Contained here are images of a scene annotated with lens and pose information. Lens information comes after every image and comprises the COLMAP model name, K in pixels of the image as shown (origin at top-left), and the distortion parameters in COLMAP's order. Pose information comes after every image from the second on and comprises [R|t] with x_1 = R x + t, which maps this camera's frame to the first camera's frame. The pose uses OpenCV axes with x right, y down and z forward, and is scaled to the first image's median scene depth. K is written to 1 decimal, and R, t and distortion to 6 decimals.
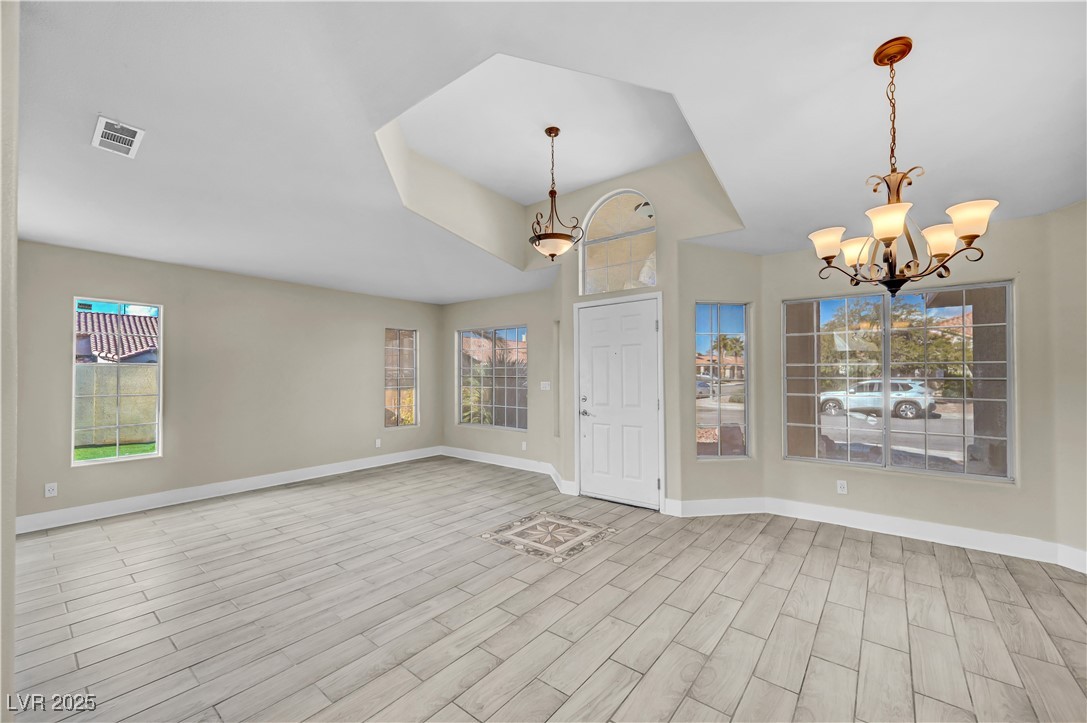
lens RADIAL K [[429.4, 0, 541.8], [0, 429.4, 370.4], [0, 0, 1]] dist [-0.001924, 0.000229]
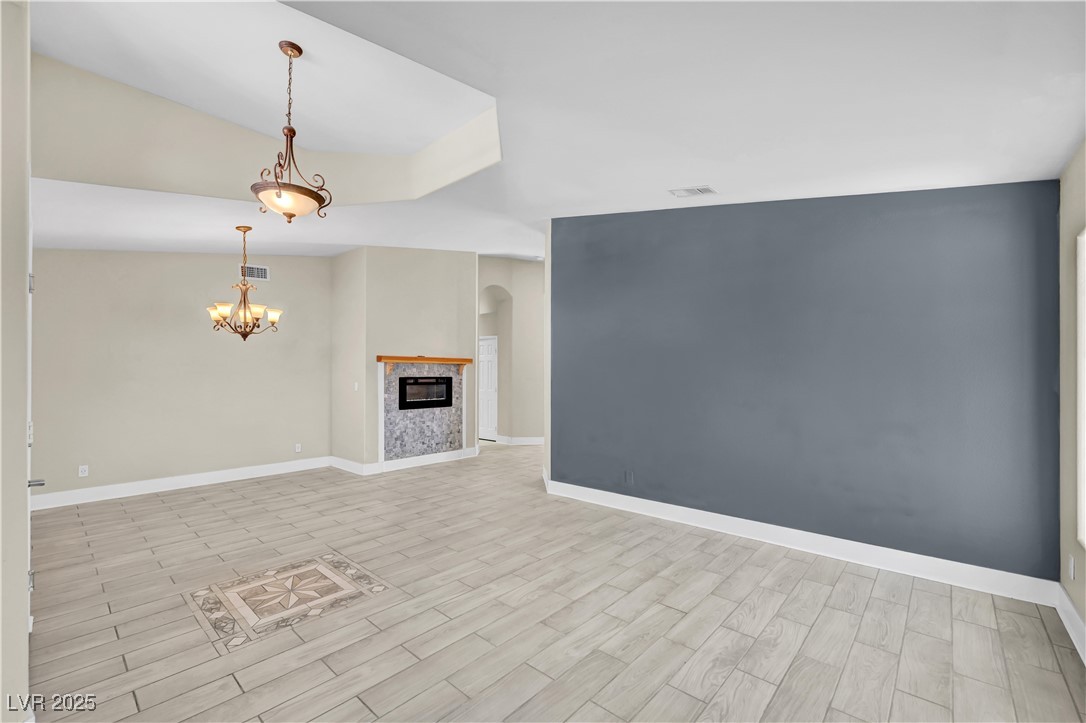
lens RADIAL K [[459.6, 0, 543.4], [0, 459.6, 370.0], [0, 0, 1]] dist [-0.002983, -0.000395]
pose [[-0.998663, 0.001261, 0.051672, -0.472681], [0.000180, 0.999781, -0.020911, 0.015815], [-0.051687, -0.020874, -0.998445, 1.835633]]
